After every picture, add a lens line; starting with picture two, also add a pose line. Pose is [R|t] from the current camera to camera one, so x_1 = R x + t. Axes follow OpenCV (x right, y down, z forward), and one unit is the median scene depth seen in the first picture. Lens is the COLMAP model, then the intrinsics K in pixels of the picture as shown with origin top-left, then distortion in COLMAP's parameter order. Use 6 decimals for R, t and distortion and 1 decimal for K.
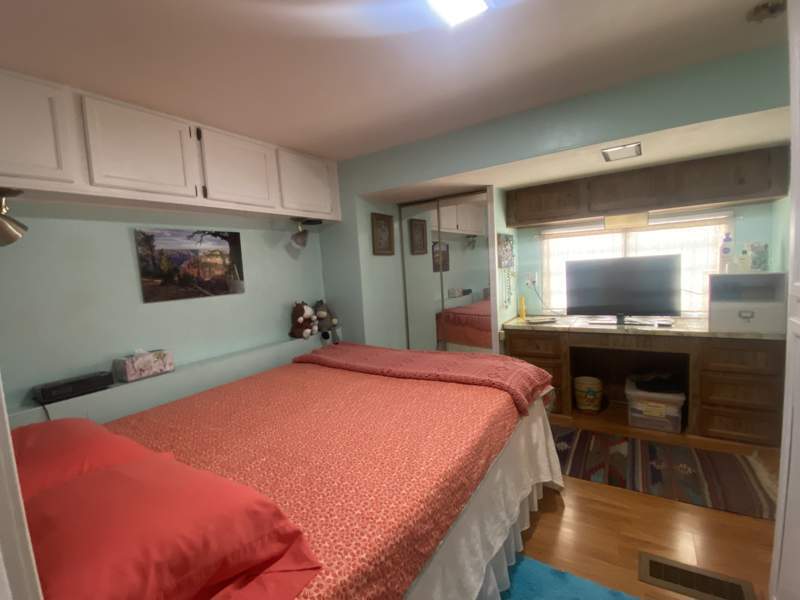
lens RADIAL K [[363.6, 0, 400.8], [0, 363.6, 298.7], [0, 0, 1]] dist [0.001573, -0.003166]
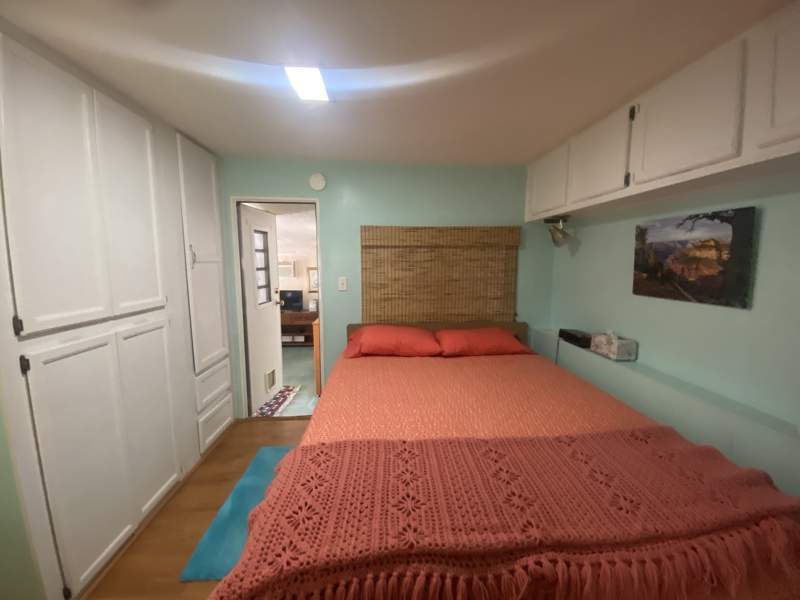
lens RADIAL K [[321.4, 0, 401.3], [0, 321.4, 299.1], [0, 0, 1]] dist [-0.001321, -0.000077]
pose [[-0.792416, 0.130126, -0.595939, 0.357415], [-0.009157, 0.974333, 0.224926, -0.161656], [0.609912, 0.183692, -0.770886, 1.183672]]
